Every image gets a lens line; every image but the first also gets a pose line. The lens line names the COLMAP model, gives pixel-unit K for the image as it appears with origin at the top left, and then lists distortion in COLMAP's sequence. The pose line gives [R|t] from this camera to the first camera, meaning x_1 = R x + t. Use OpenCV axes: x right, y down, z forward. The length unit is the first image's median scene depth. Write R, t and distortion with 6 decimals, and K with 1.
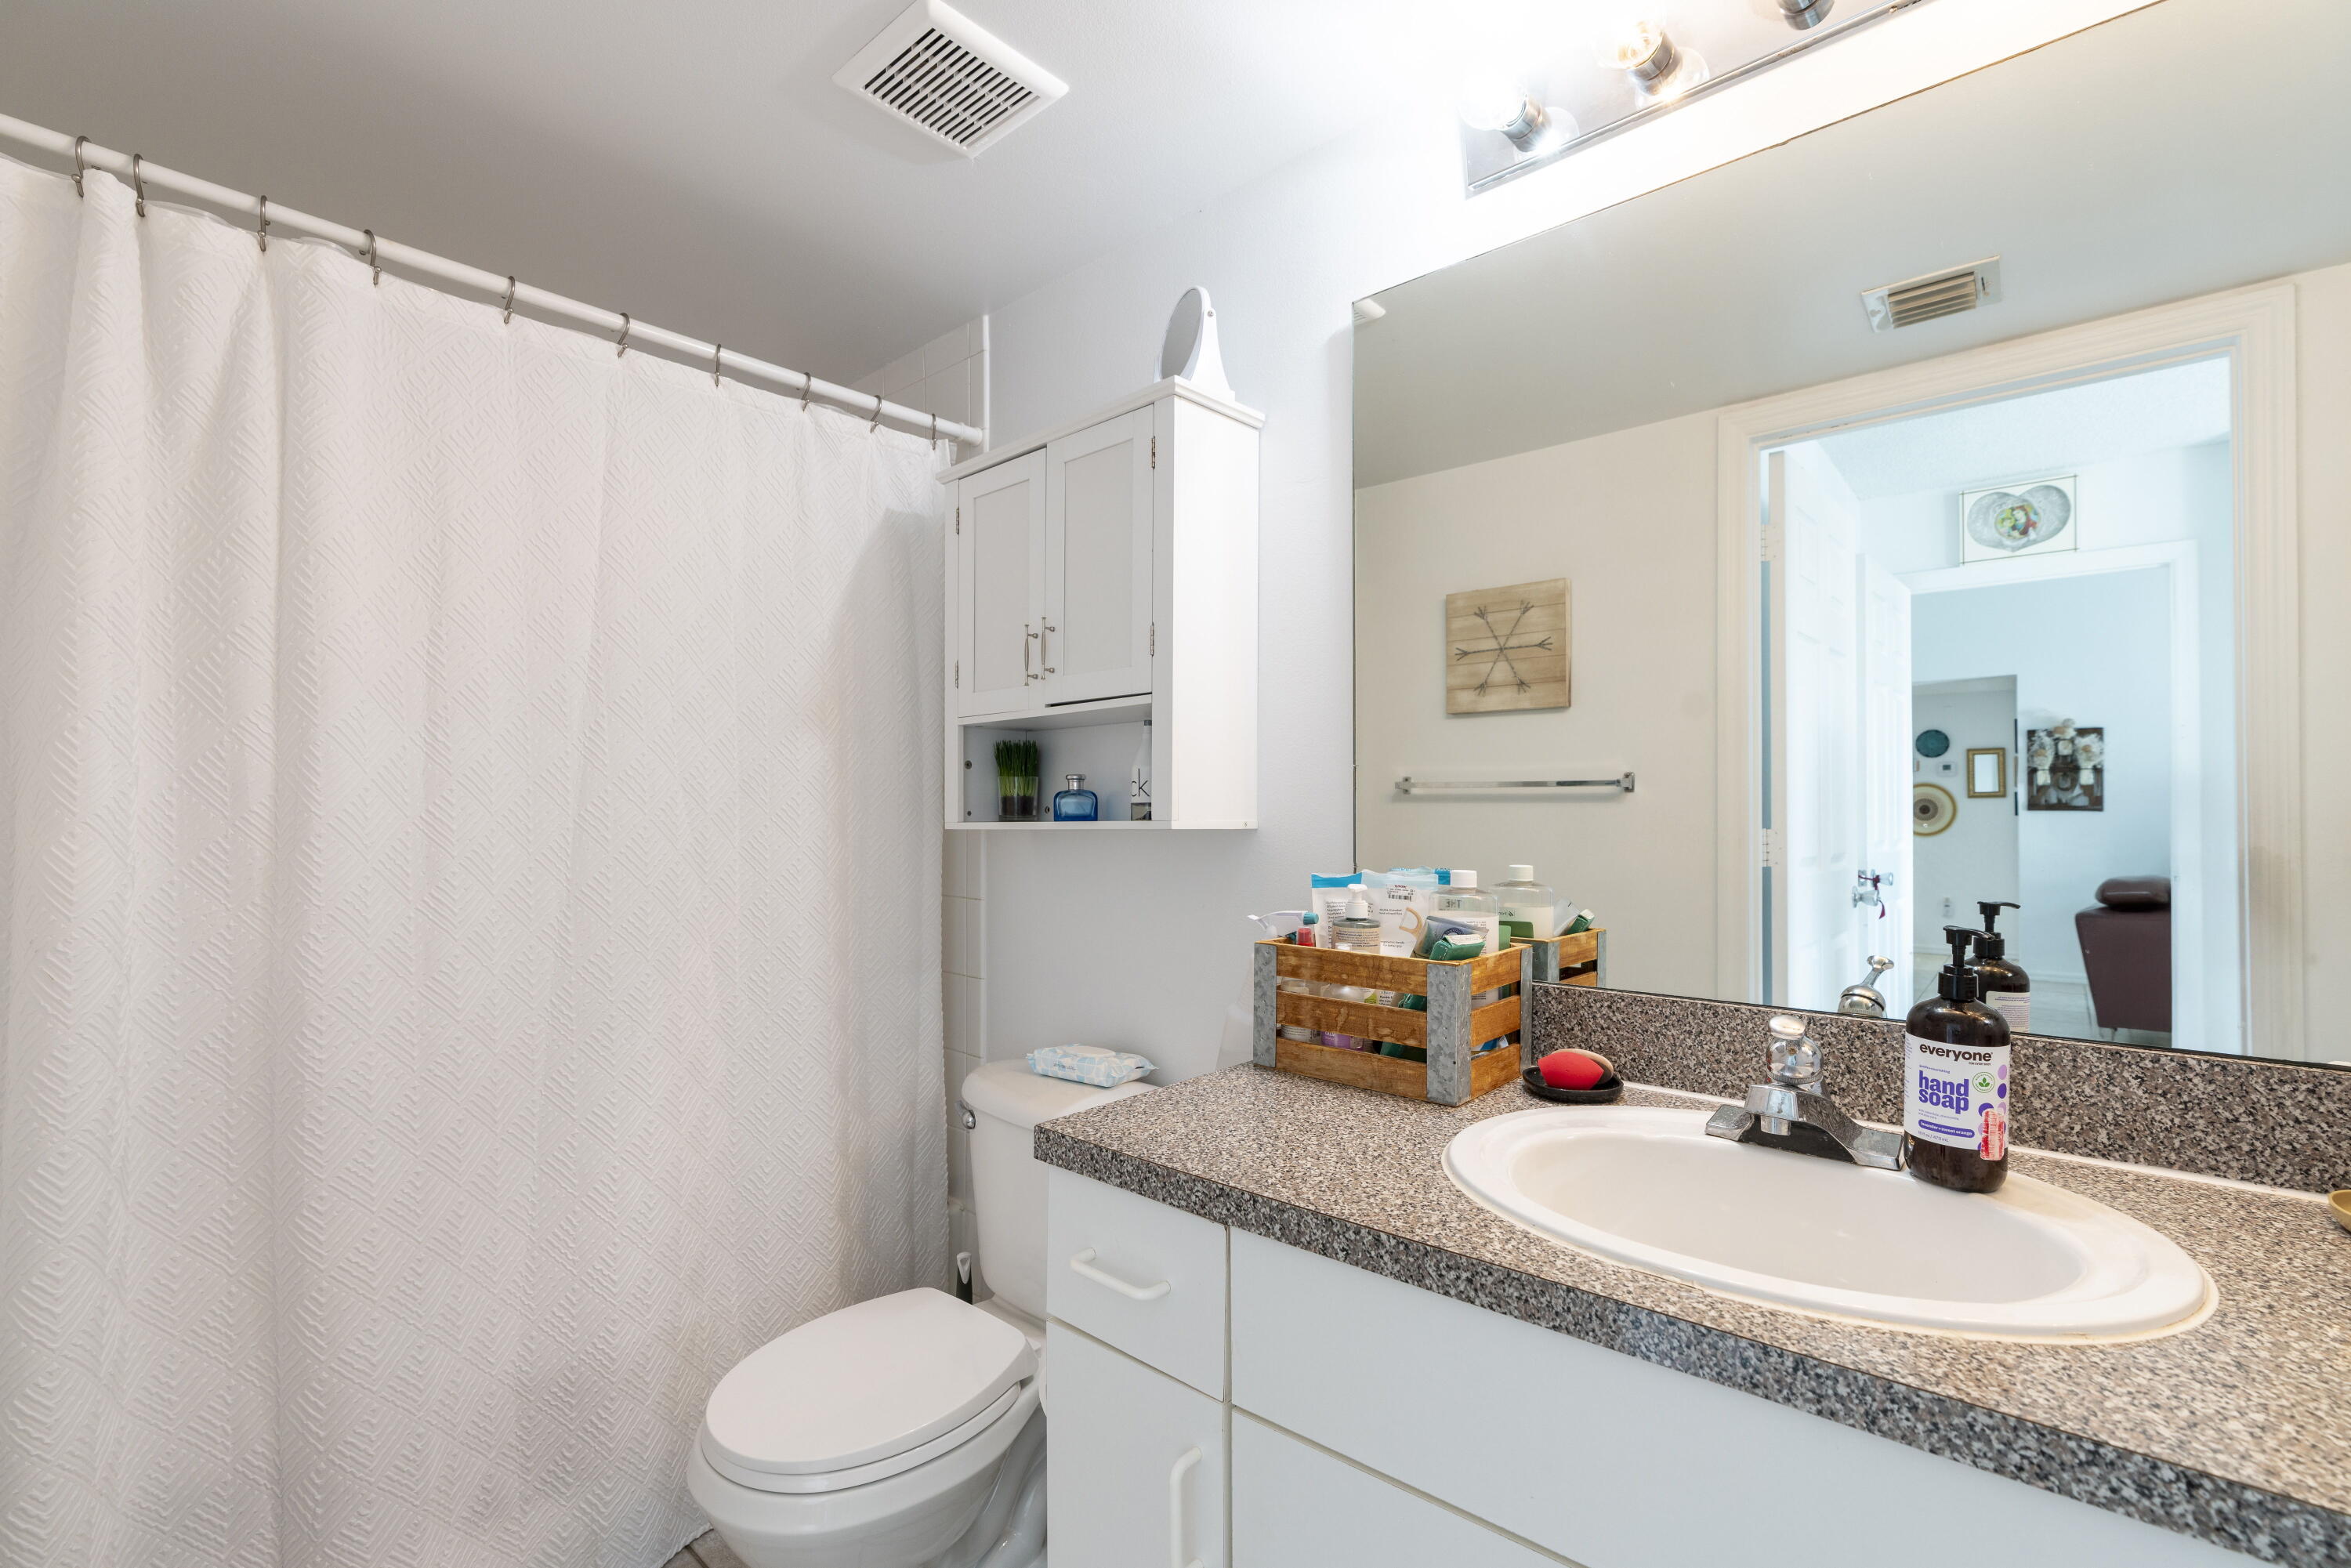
lens RADIAL K [[1053.8, 0, 1168.0], [0, 1053.8, 781.1], [0, 0, 1]] dist [-0.018151, 0.007109]
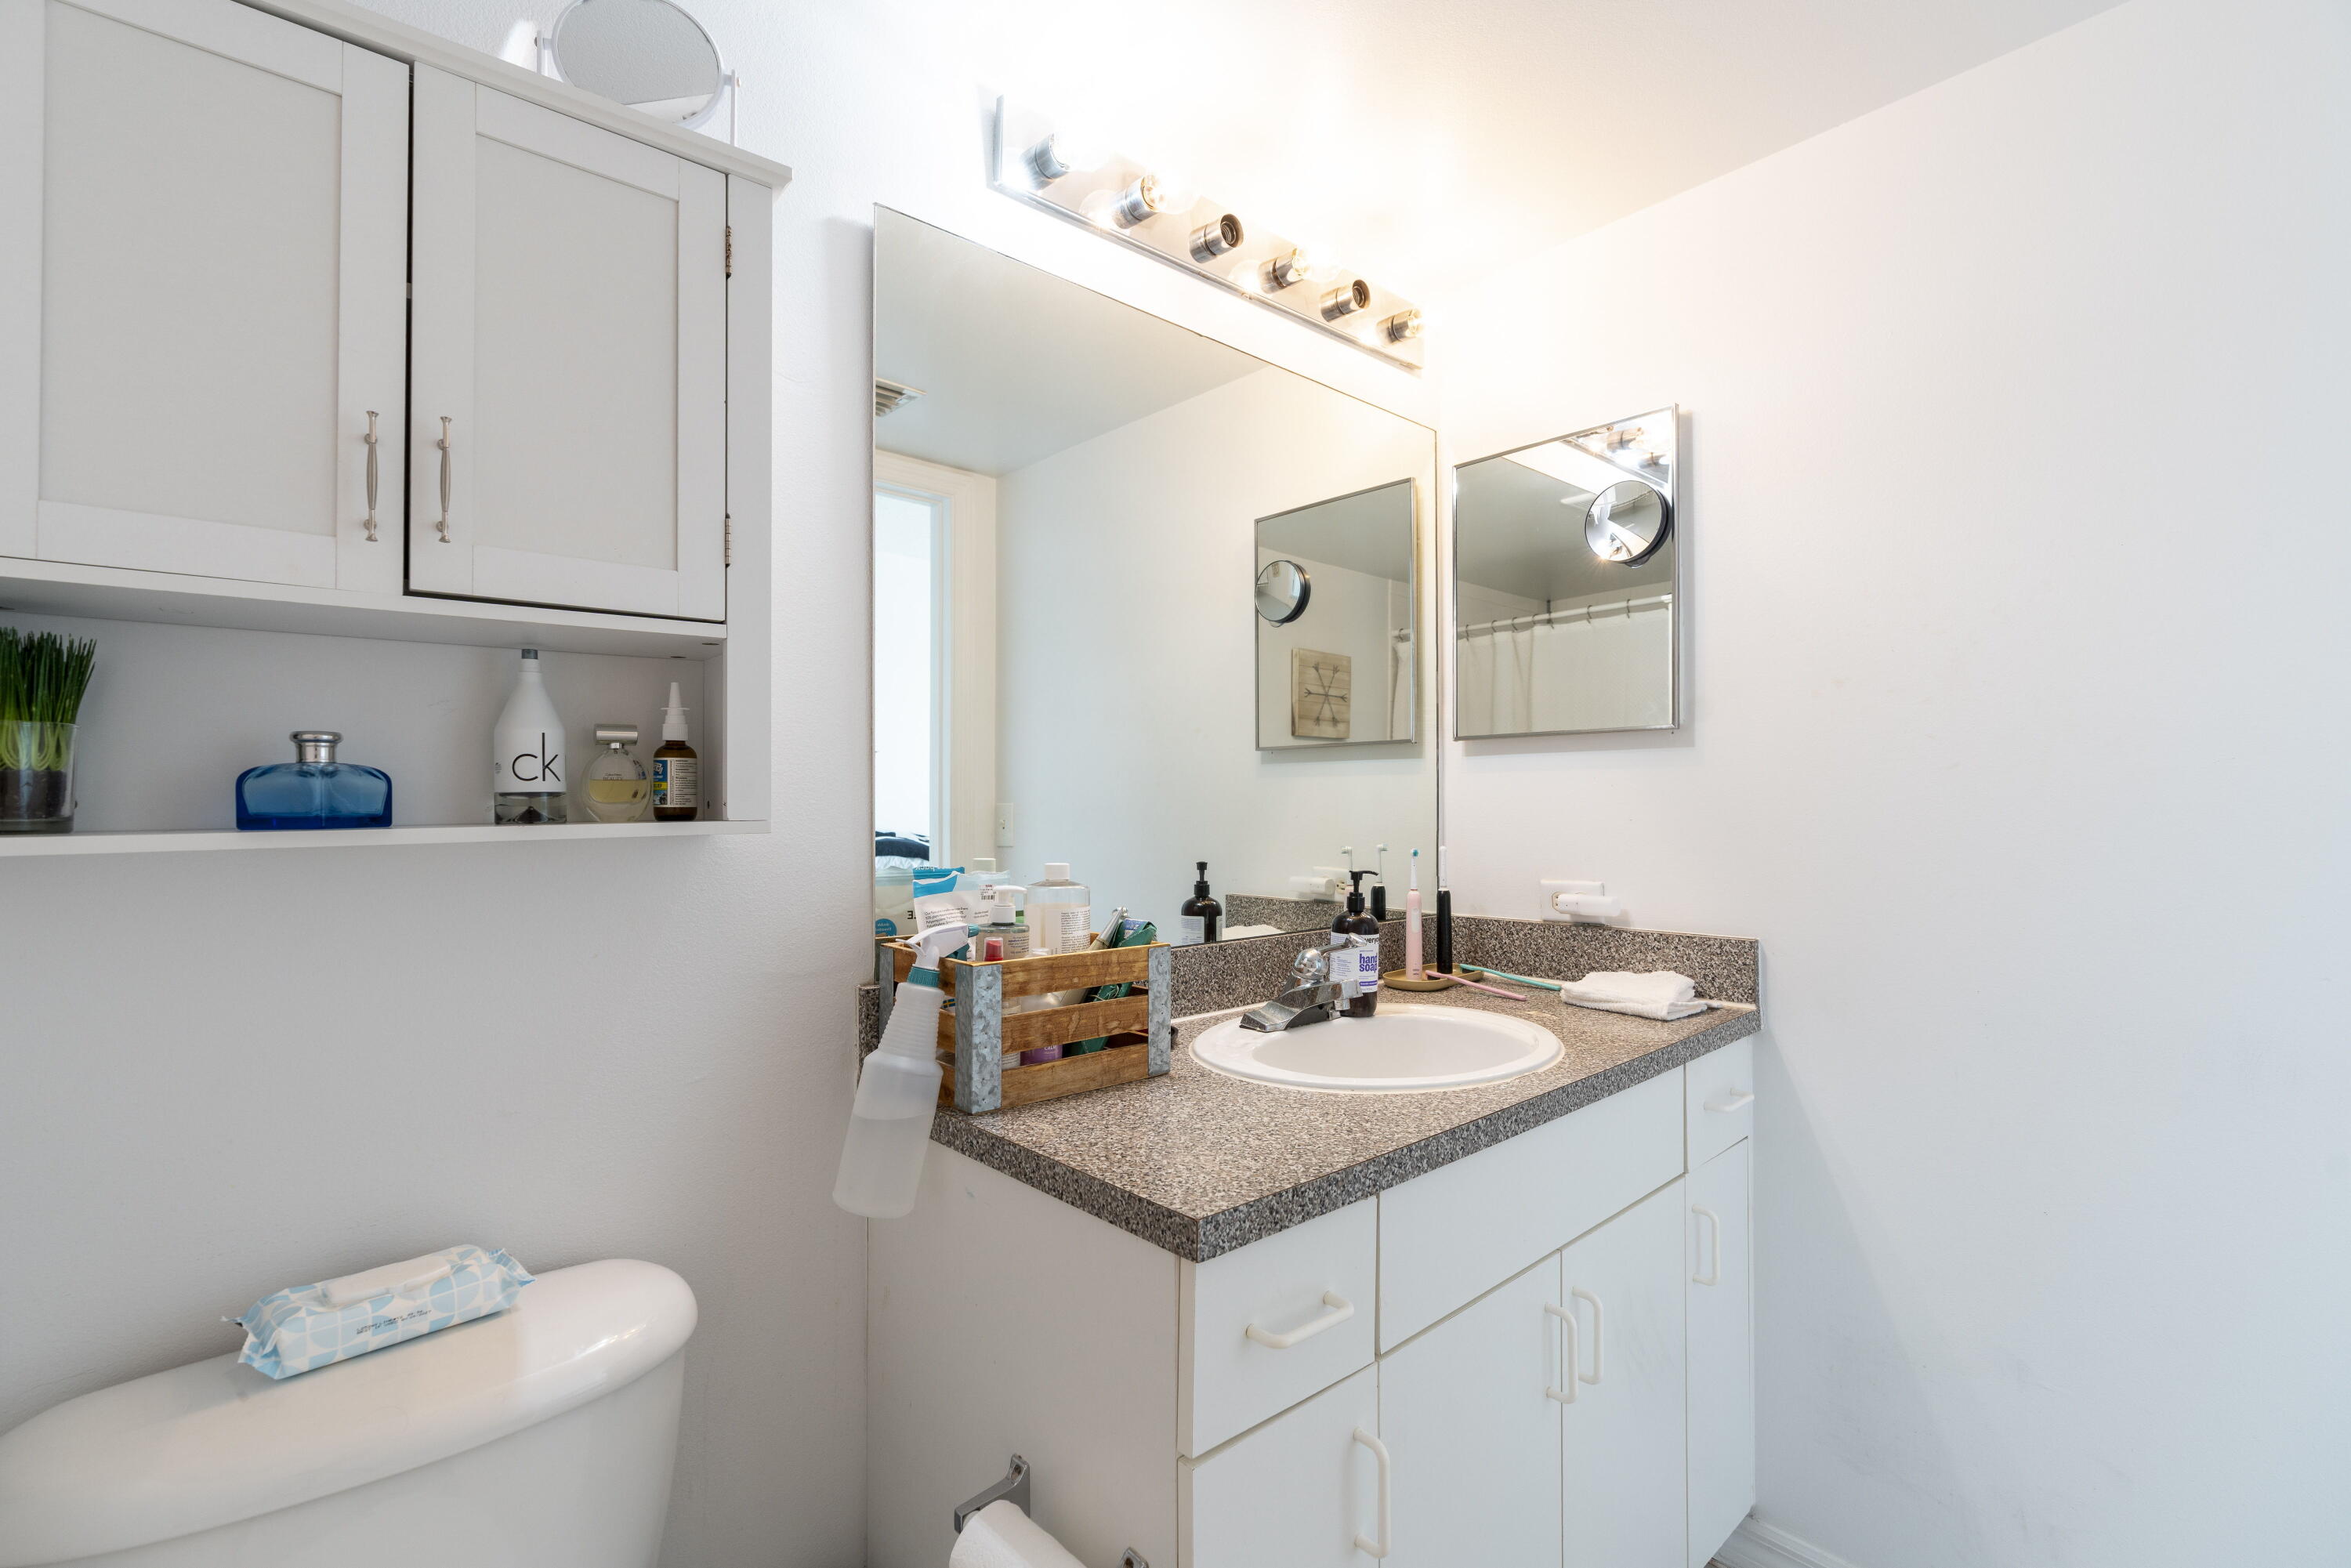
lens RADIAL K [[1053.8, 0, 1168.0], [0, 1053.8, 781.1], [0, 0, 1]] dist [-0.018151, 0.007109]
pose [[0.111772, 0.020911, 0.993514, -0.983855], [-0.026887, 0.999476, -0.018011, 0.027360], [-0.993370, -0.024699, 0.112276, 1.044106]]
